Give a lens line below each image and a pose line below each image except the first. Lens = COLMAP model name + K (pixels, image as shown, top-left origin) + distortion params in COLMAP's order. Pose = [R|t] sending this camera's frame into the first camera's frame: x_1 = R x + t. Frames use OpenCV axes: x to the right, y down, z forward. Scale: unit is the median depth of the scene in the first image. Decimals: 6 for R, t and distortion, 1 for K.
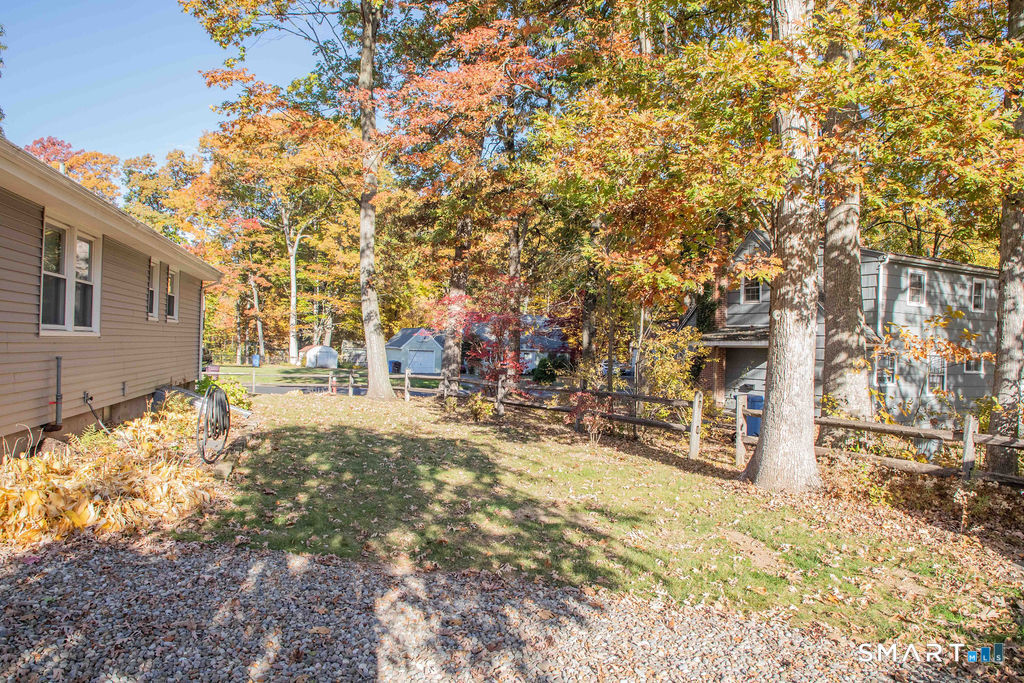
lens RADIAL K [[709.7, 0, 513.5], [0, 709.7, 341.6], [0, 0, 1]] dist [-0.108684, 0.000552]
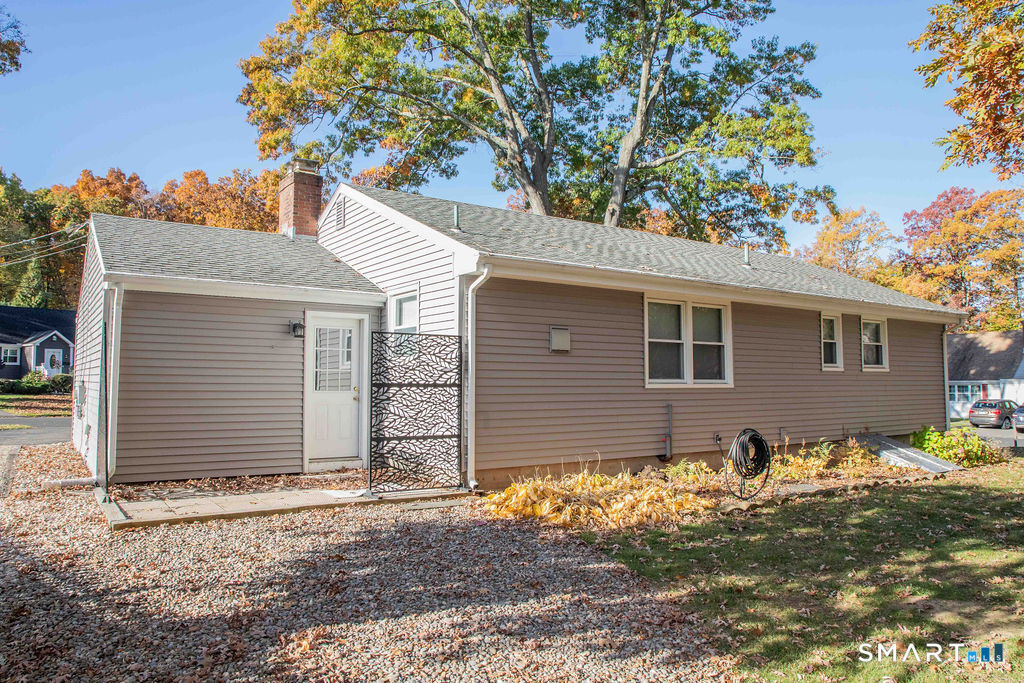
lens RADIAL K [[729.5, 0, 505.1], [0, 729.5, 345.9], [0, 0, 1]] dist [-0.035971, 0.000763]
pose [[0.308643, -0.076556, -0.948092, 0.704768], [0.009720, 0.996958, -0.077338, 0.021655], [0.951128, 0.014654, 0.308448, 0.345384]]
